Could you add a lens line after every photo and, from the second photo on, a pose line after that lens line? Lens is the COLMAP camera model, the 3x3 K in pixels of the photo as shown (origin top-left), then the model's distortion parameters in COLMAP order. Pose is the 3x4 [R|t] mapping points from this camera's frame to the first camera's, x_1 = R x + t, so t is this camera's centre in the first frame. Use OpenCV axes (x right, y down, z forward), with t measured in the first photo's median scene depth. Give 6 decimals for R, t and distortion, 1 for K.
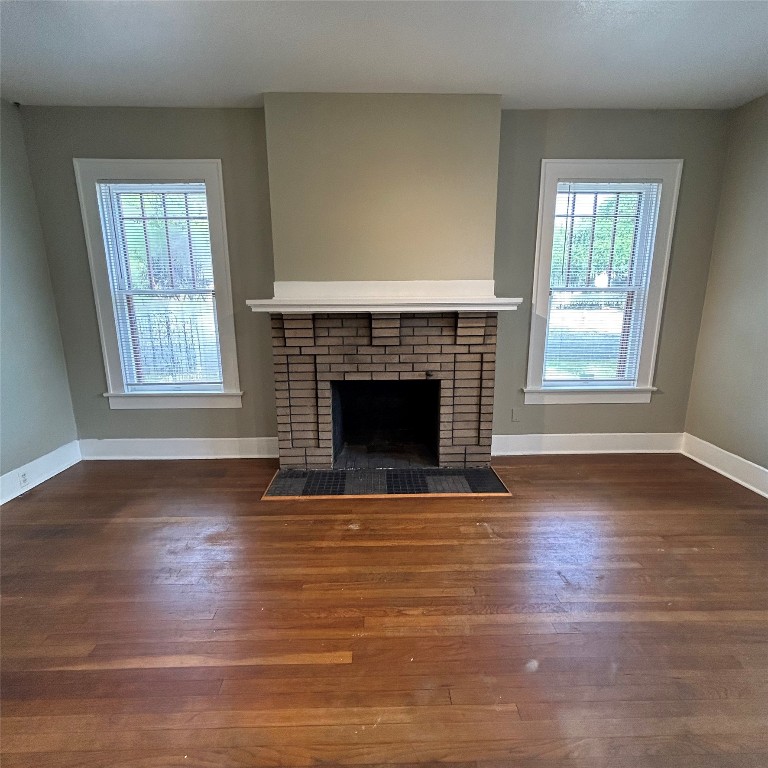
lens RADIAL K [[413.3, 0, 382.3], [0, 413.3, 377.7], [0, 0, 1]] dist [-0.003769, 0.002736]
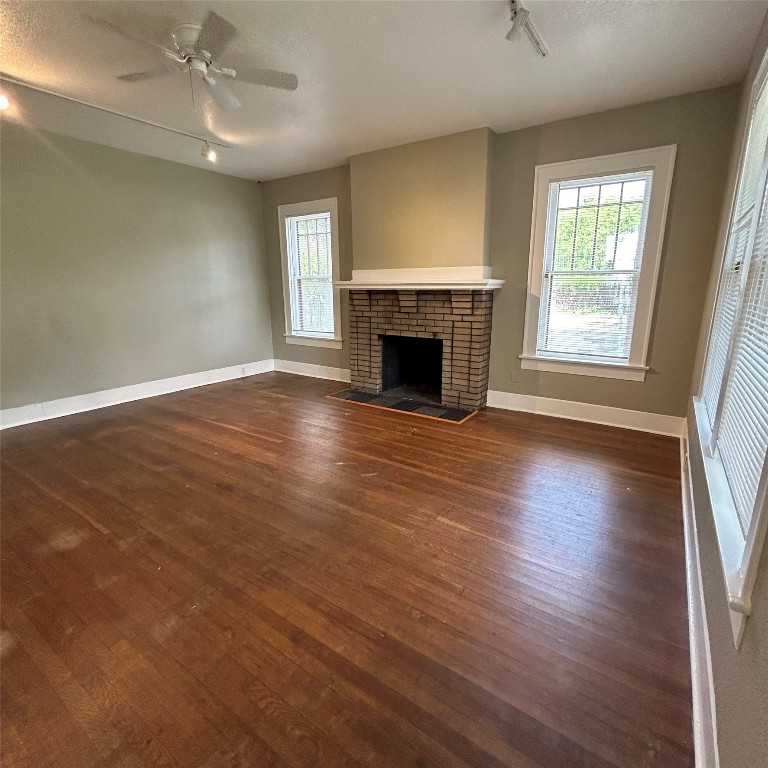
lens RADIAL K [[413.3, 0, 382.3], [0, 413.3, 377.7], [0, 0, 1]] dist [-0.003769, 0.002736]
pose [[0.812164, 0.131260, -0.568472, 0.785254], [-0.115043, 0.991263, 0.064523, 0.066280], [0.571974, 0.012996, 0.820169, -0.251787]]
